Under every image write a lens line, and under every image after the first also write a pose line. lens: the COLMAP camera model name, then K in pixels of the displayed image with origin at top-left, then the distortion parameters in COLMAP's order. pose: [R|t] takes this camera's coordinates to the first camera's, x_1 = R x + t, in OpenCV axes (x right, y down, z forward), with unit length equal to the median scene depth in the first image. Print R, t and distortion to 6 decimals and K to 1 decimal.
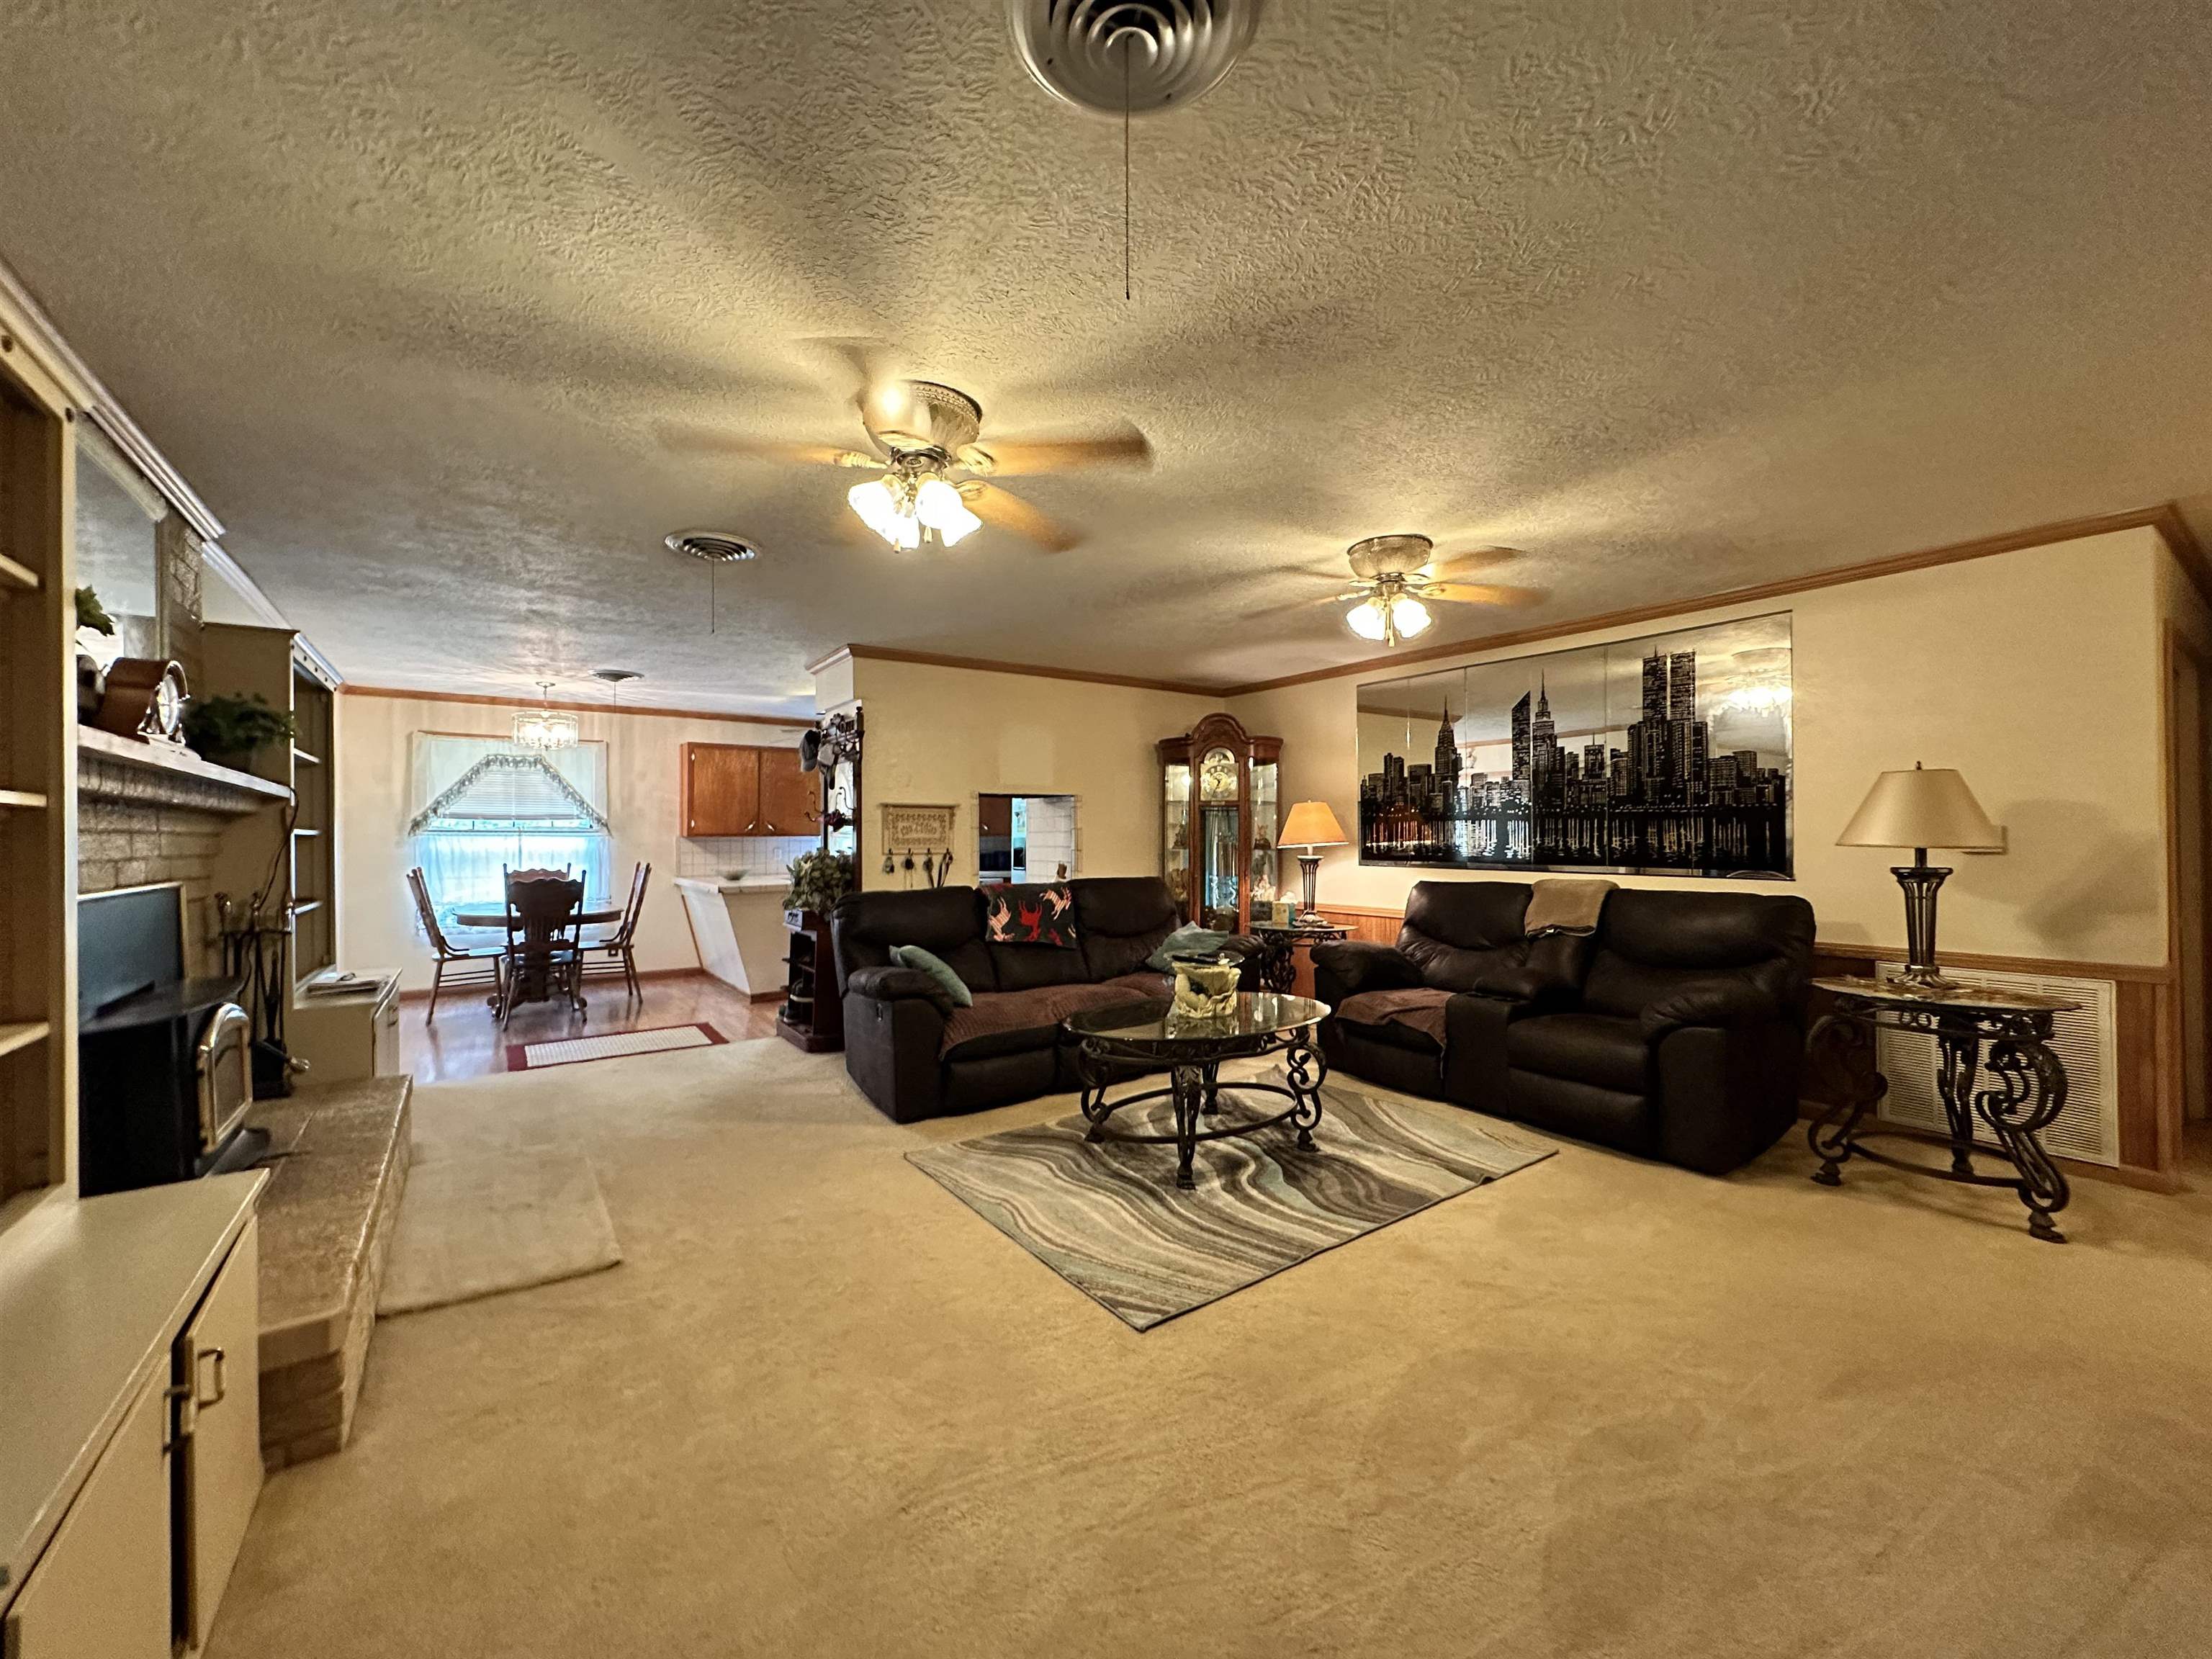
lens RADIAL K [[885.4, 0, 1099.6], [0, 885.4, 832.2], [0, 0, 1]] dist [-0.002149, -0.000074]
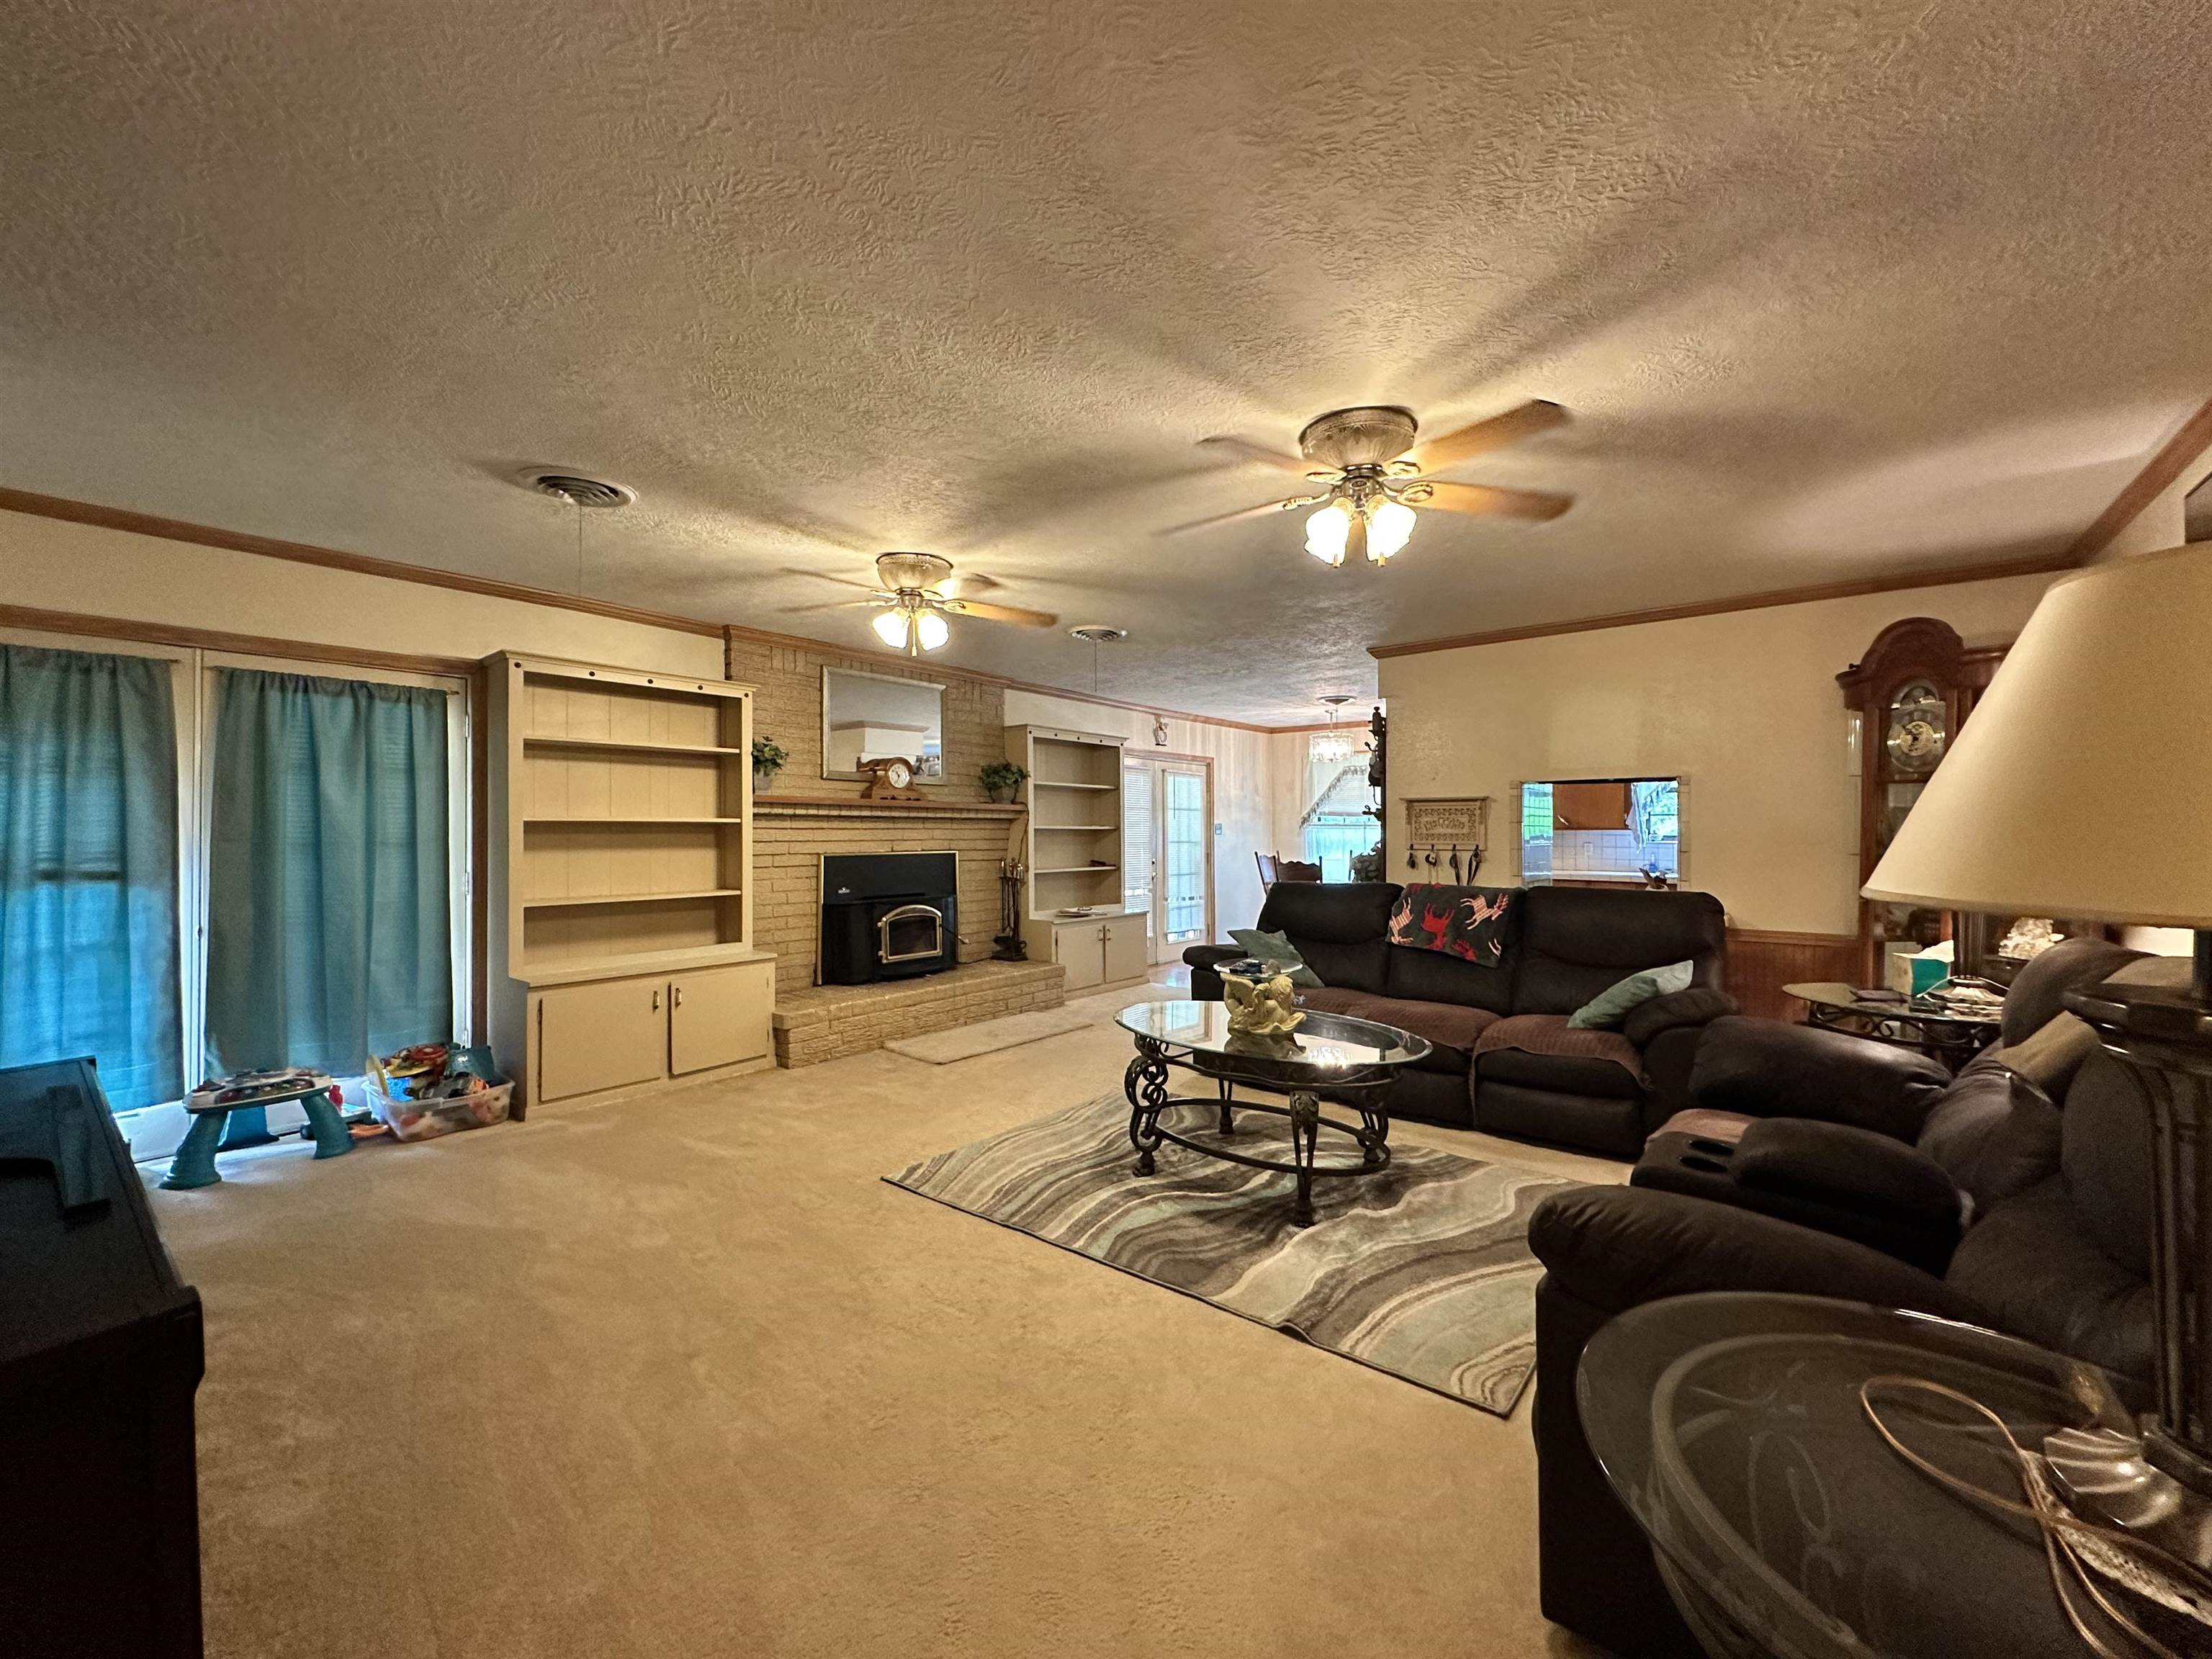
lens RADIAL K [[885.4, 0, 1106.4], [0, 885.4, 826.9], [0, 0, 1]] dist [-0.002149, -0.000074]
pose [[0.282398, 0.003545, -0.959291, 0.694172], [-0.000930, 0.999994, 0.003422, -0.003789], [0.959297, -0.000074, 0.282399, 0.433319]]
